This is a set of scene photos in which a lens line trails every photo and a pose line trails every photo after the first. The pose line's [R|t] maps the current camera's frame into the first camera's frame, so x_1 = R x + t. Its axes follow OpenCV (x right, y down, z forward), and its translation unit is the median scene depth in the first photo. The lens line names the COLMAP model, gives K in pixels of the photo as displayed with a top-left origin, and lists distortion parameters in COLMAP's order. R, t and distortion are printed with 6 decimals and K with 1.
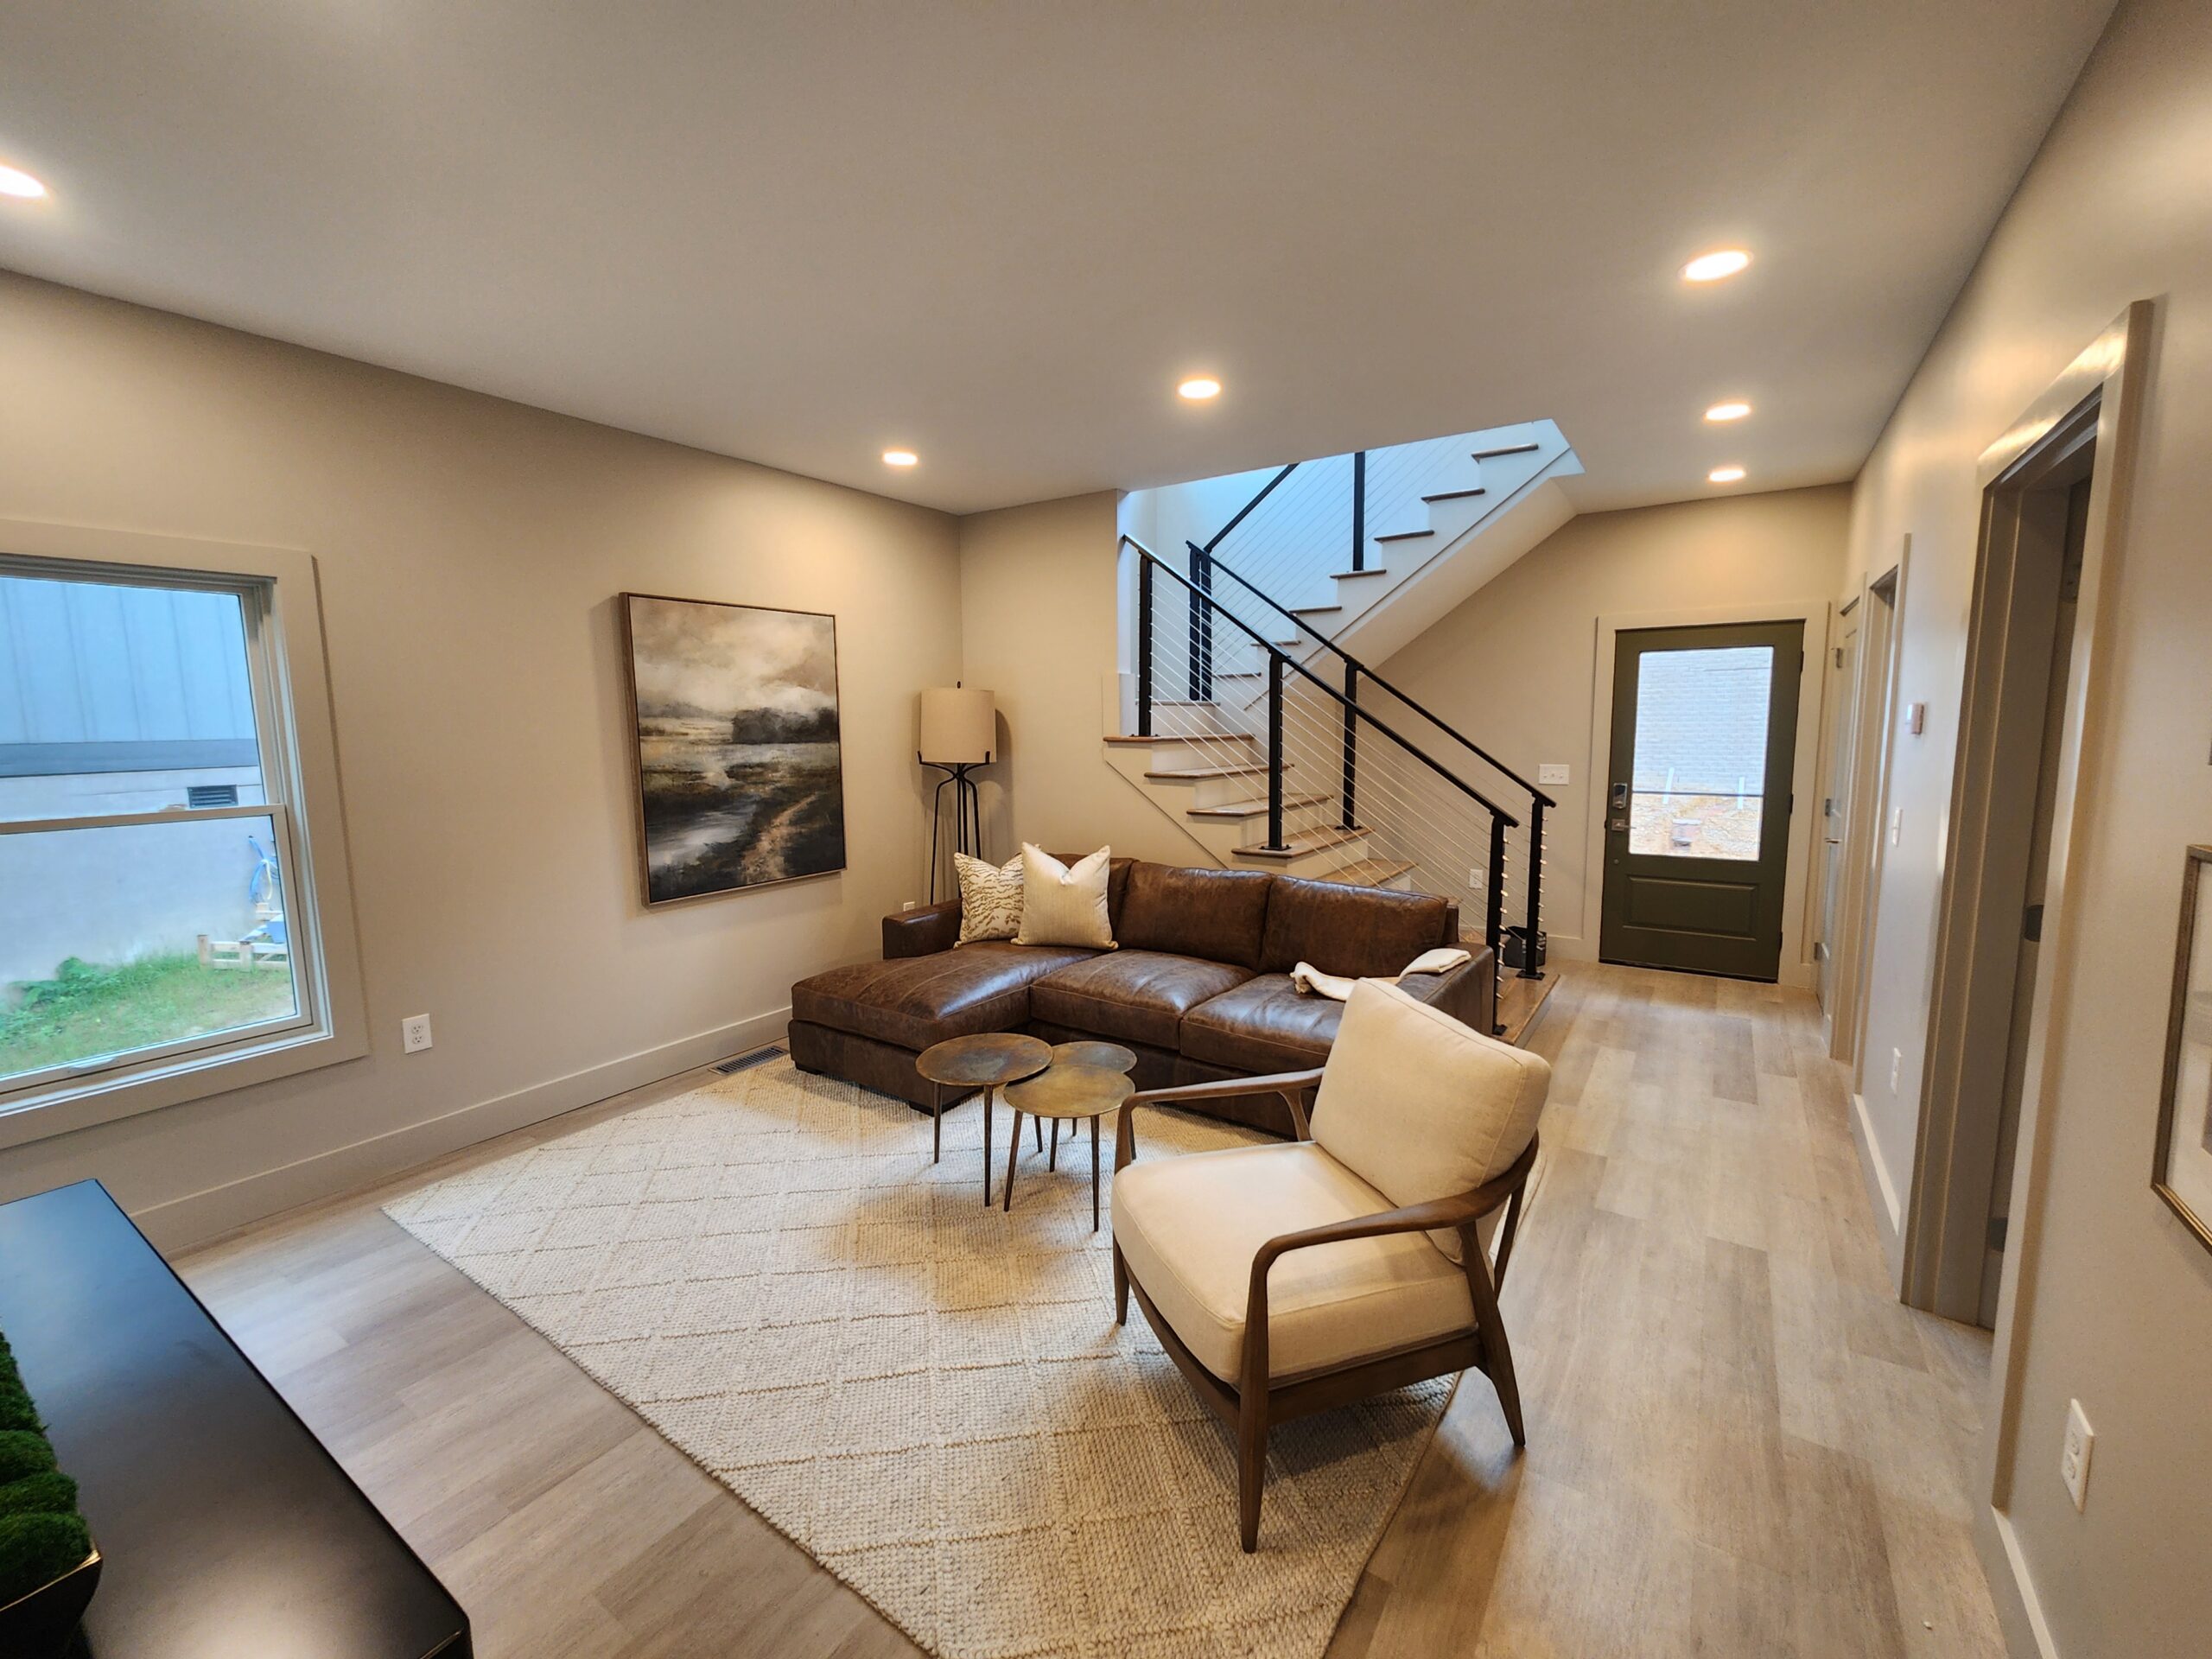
lens RADIAL K [[899.0, 0, 1107.6], [0, 899.0, 817.8], [0, 0, 1]] dist [0.000045, 0.000014]
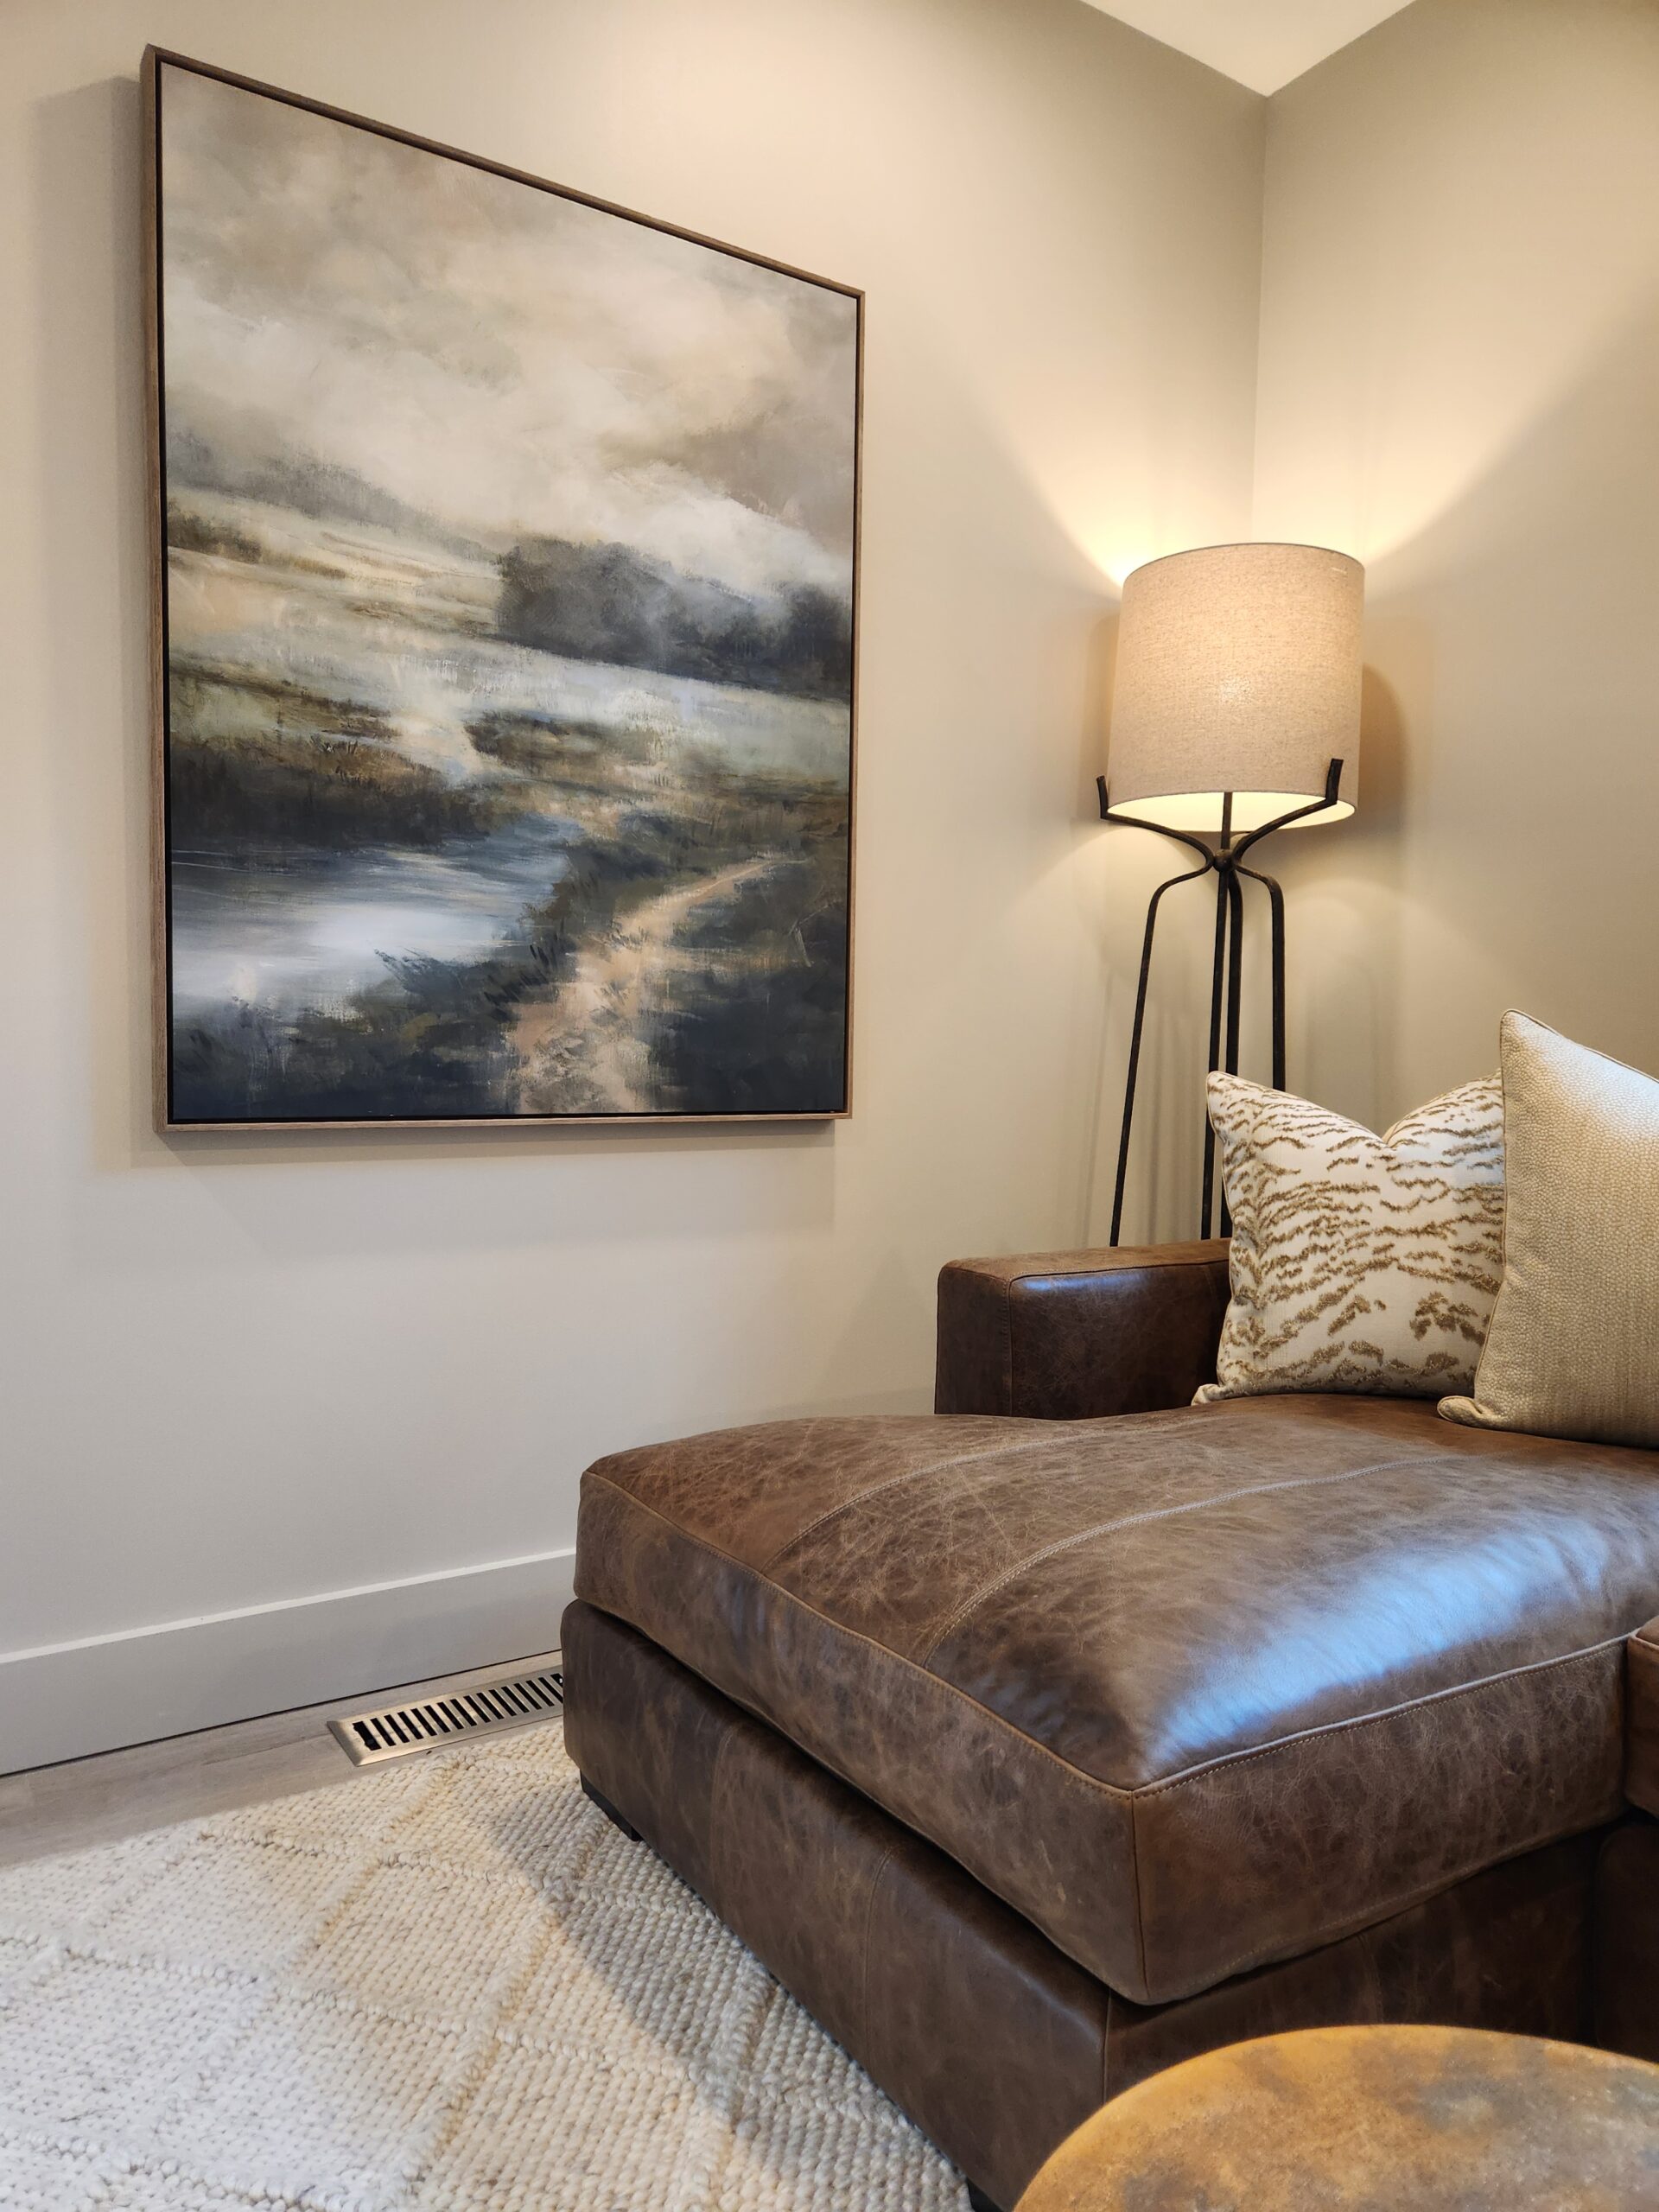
lens RADIAL K [[1482.6, 0, 809.5], [0, 1482.6, 1110.8], [0, 0, 1]] dist [0.043107, 0.000658]
pose [[0.923679, 0.040254, -0.381046, -0.120447], [-0.067758, 0.995954, -0.059036, 0.098358], [0.377128, 0.080350, 0.922669, 0.584367]]
